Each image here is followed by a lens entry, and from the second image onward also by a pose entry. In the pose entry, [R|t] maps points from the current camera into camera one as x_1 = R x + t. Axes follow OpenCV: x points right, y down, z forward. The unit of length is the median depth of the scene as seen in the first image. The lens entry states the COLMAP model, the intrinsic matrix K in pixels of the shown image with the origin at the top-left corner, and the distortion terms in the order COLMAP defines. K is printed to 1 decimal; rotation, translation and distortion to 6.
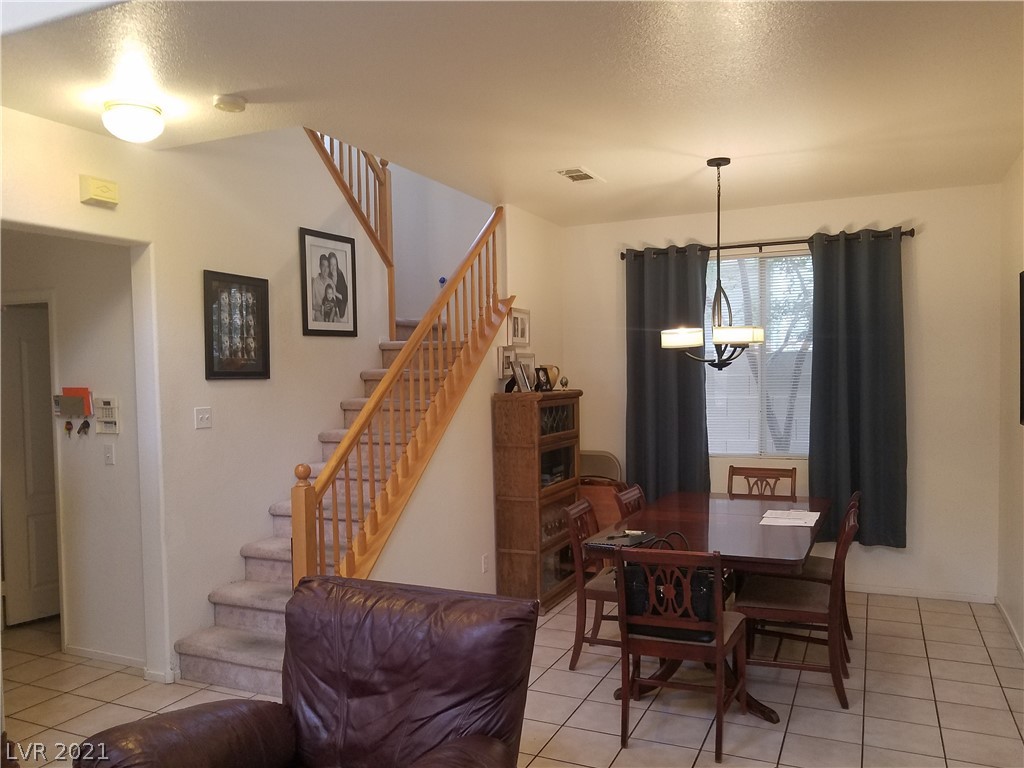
lens RADIAL K [[792.7, 0, 512.0], [0, 792.7, 384.0], [0, 0, 1]] dist [0.027561, -0.005299]
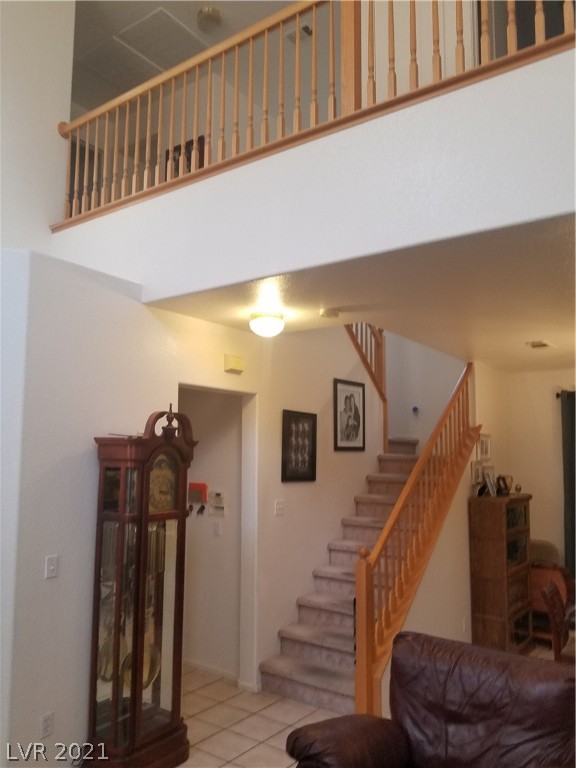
lens RADIAL K [[594.5, 0, 288.0], [0, 594.5, 384.0], [0, 0, 1]] dist [0.027561, -0.005299]
pose [[0.979349, 0.003484, -0.202147, -0.126173], [-0.031656, 0.990162, -0.136297, -0.031049], [0.199683, 0.139881, 0.969825, -0.103583]]
